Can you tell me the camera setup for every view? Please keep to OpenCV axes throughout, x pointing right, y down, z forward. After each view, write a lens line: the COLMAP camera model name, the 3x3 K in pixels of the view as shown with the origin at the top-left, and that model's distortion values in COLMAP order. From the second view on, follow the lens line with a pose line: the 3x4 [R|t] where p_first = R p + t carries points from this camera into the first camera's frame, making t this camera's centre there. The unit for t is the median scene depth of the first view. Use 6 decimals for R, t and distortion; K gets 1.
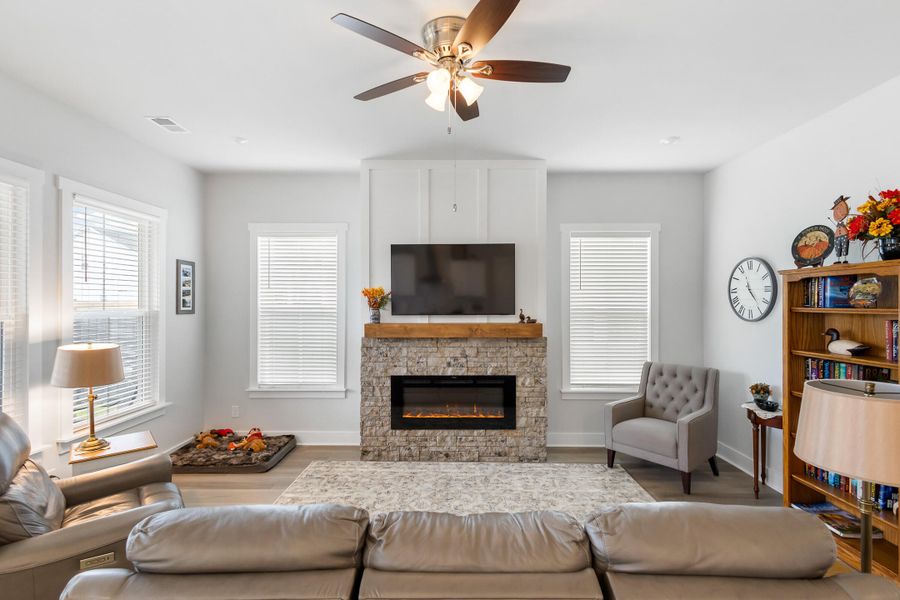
lens RADIAL K [[427.0, 0, 450.0], [0, 427.0, 300.0], [0, 0, 1]] dist [0.010145, -0.000280]
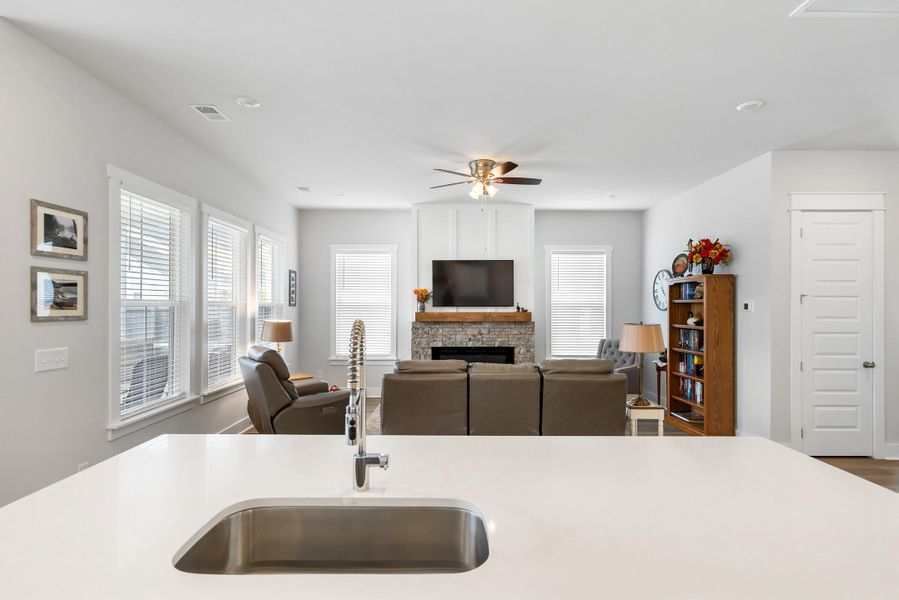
lens RADIAL K [[463.6, 0, 449.5], [0, 463.6, 300.0], [0, 0, 1]] dist [0.001181, -0.000062]
pose [[0.999839, 0.000695, 0.017918, -0.104622], [-0.000550, 0.999967, -0.008120, 0.024410], [-0.017923, 0.008109, 0.999806, -0.640194]]
